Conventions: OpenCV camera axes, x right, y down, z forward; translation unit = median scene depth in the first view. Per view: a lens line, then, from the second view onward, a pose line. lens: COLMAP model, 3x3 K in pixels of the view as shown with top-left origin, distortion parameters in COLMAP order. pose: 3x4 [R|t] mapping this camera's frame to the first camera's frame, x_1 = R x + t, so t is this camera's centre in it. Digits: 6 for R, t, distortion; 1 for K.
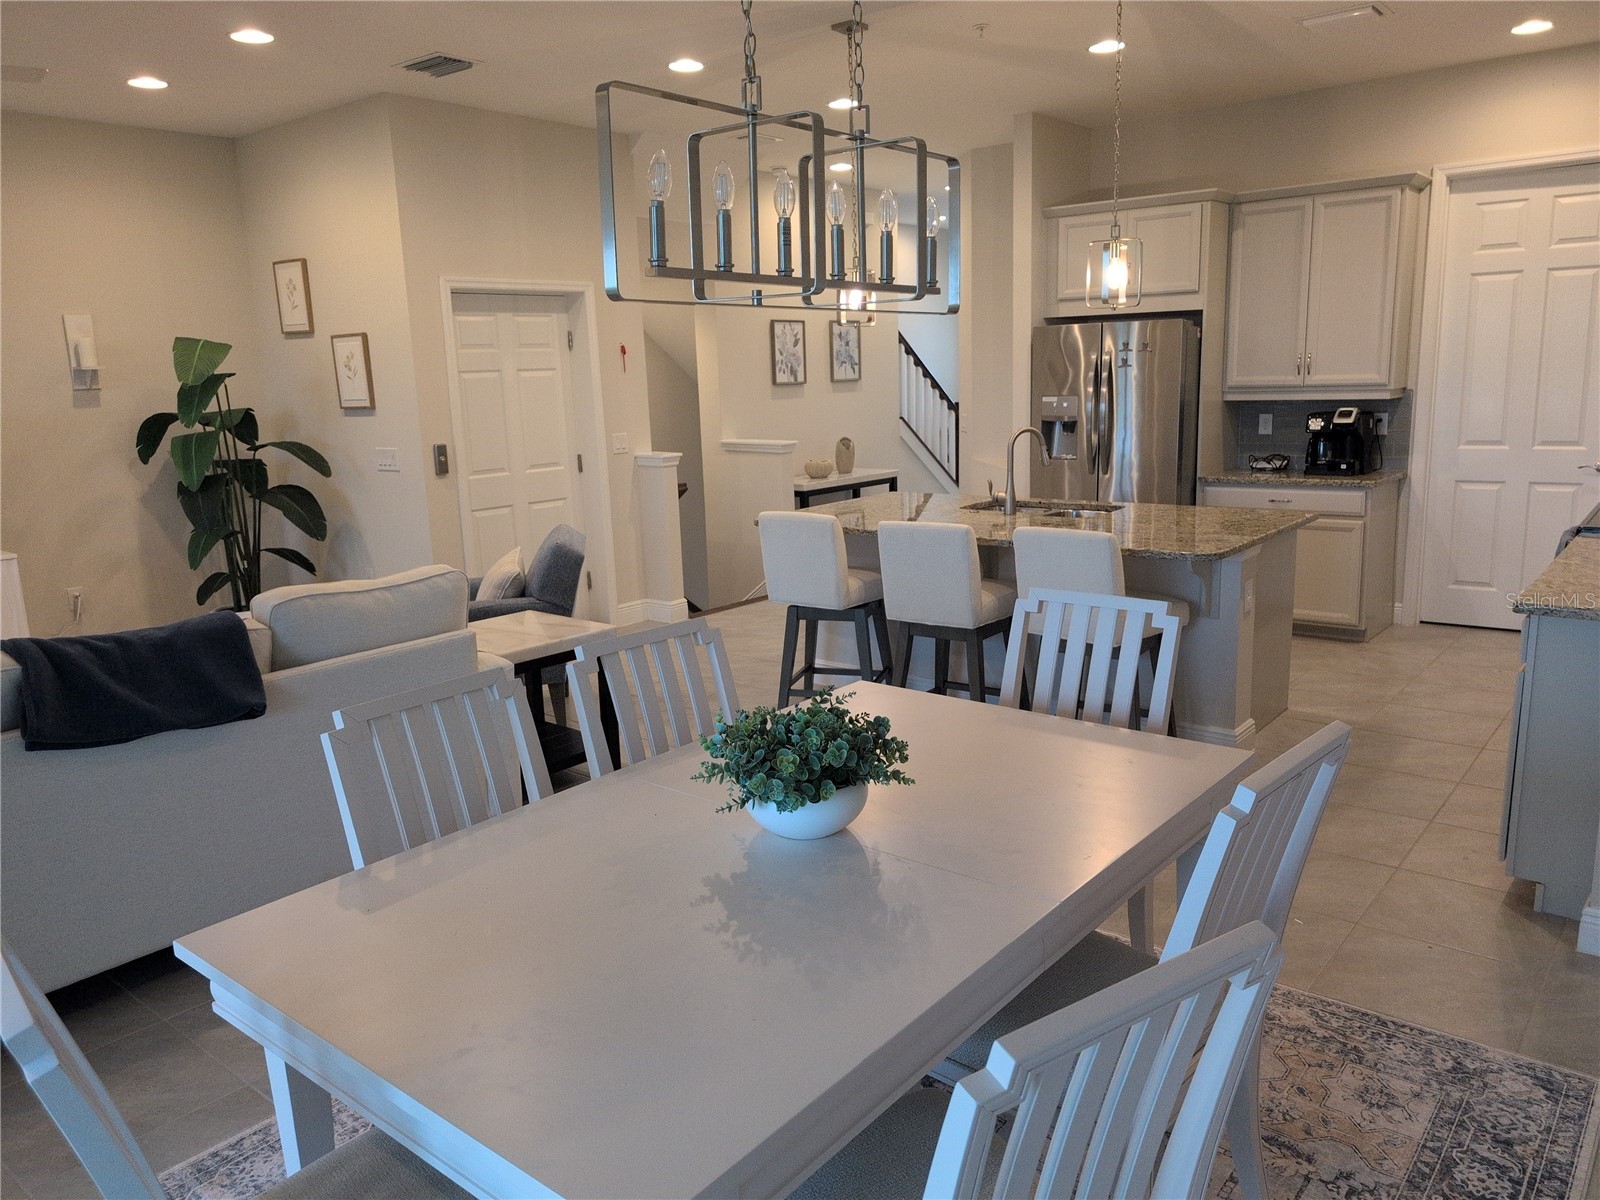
lens RADIAL K [[1165.5, 0, 799.9], [0, 1165.5, 600.3], [0, 0, 1]] dist [0.023833, -0.014409]
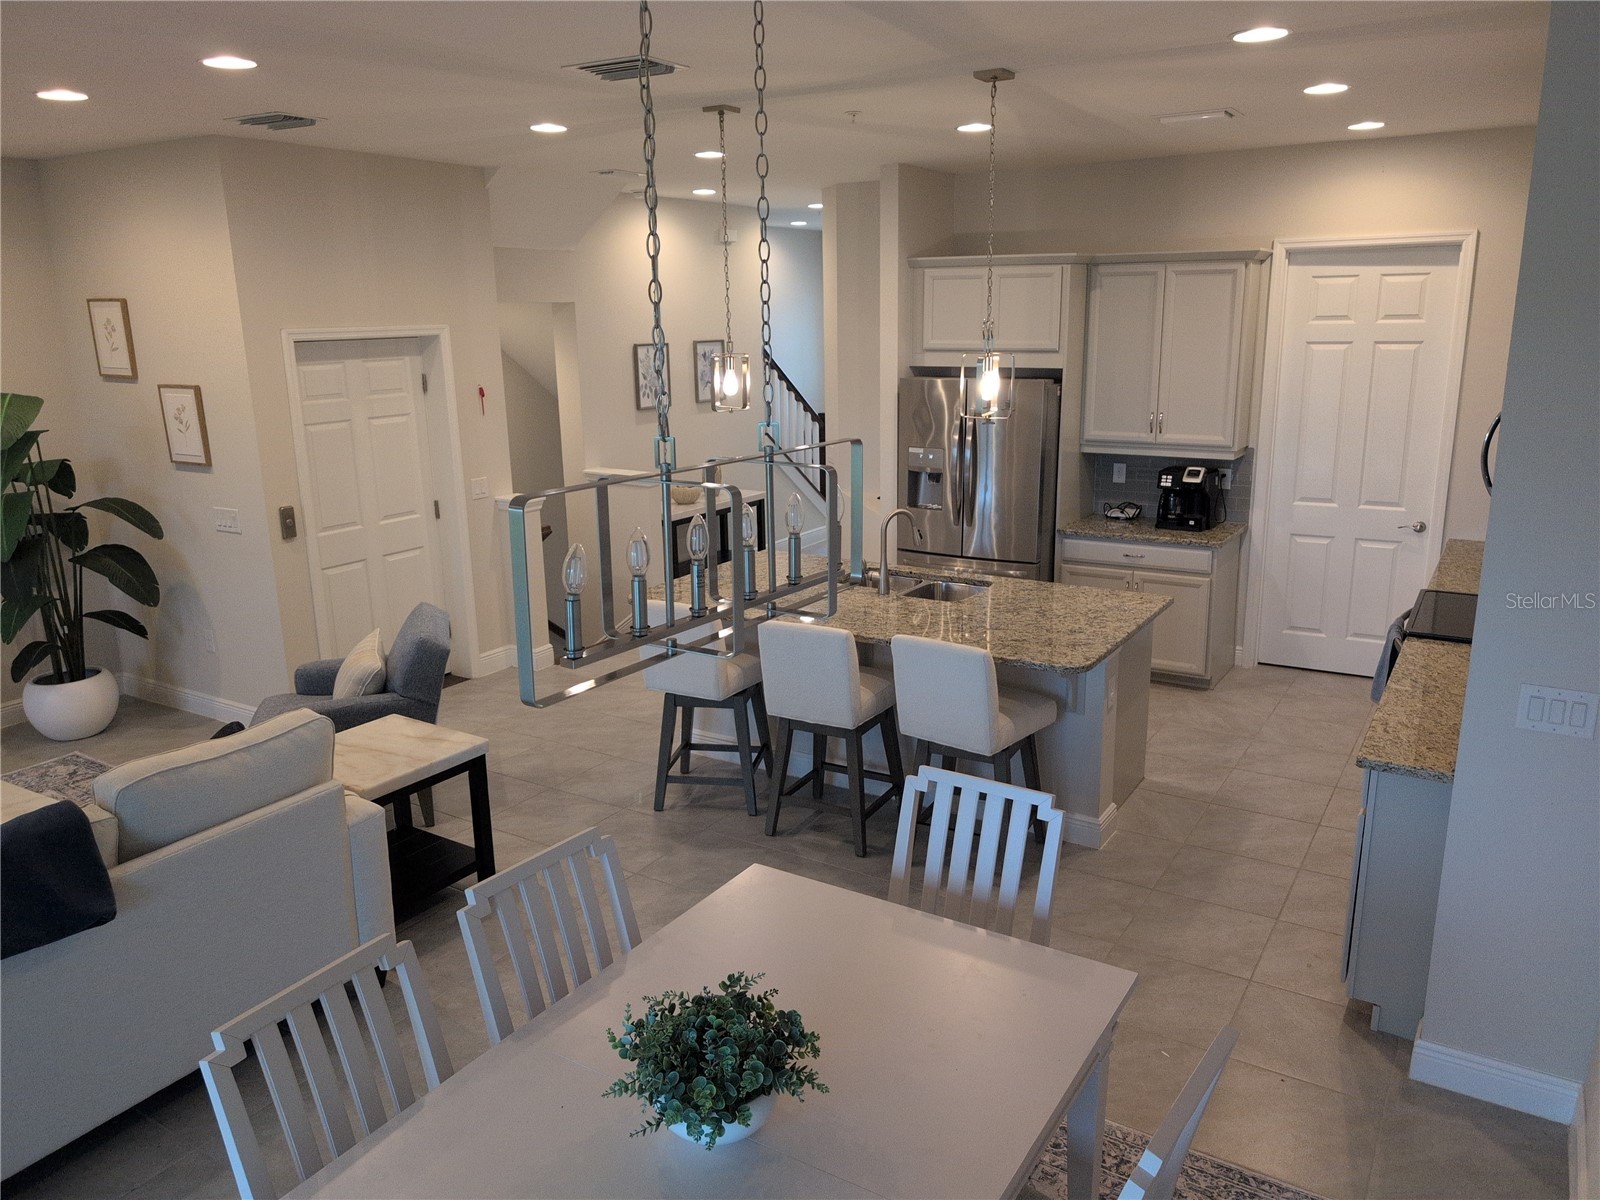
lens RADIAL K [[1165.5, 0, 812.8], [0, 1165.5, 599.4], [0, 0, 1]] dist [0.023833, -0.014409]
pose [[0.990968, -0.012816, 0.133483, -0.013584], [0.007396, 0.999131, 0.041022, -0.093870], [-0.133893, -0.039664, 0.990202, 0.004848]]
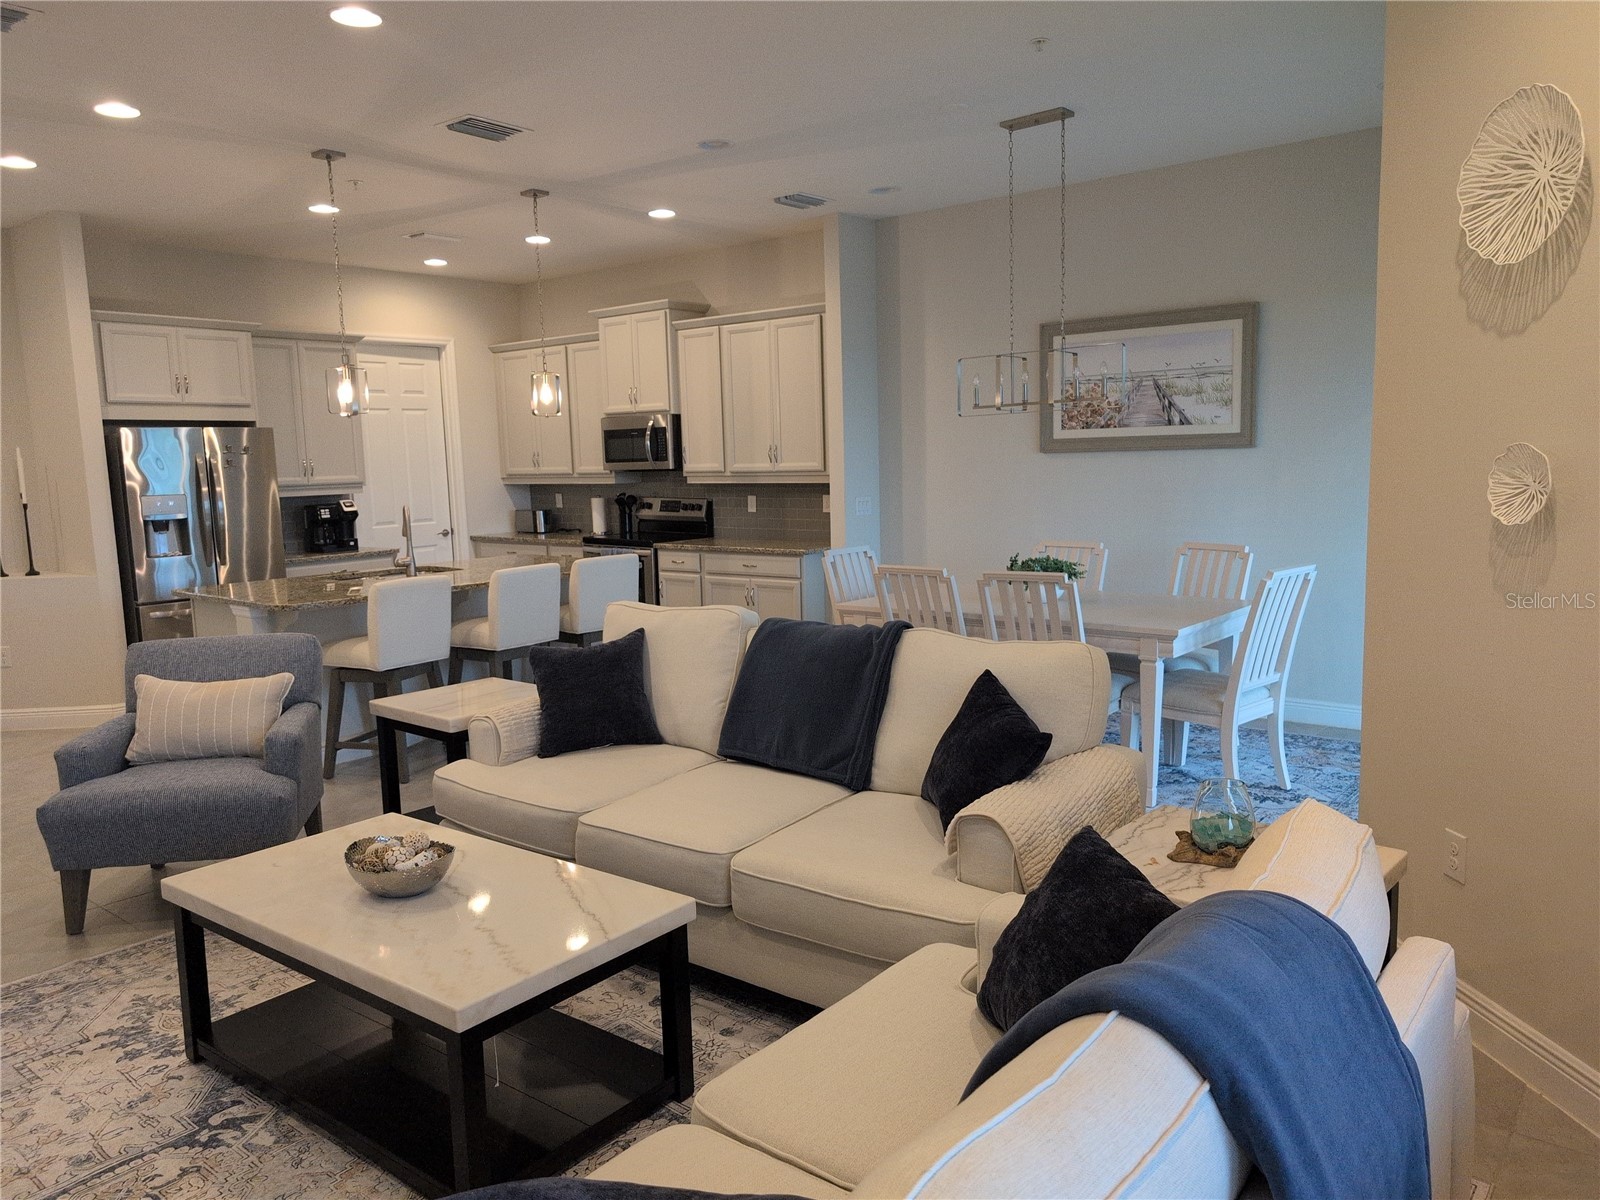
lens RADIAL K [[1165.5, 0, 799.6], [0, 1165.5, 600.5], [0, 0, 1]] dist [0.023833, -0.014409]
pose [[-0.011126, -0.092314, 0.995668, -0.899068], [0.228573, 0.969131, 0.092408, -0.059911], [-0.973463, 0.228611, 0.010318, 0.521640]]
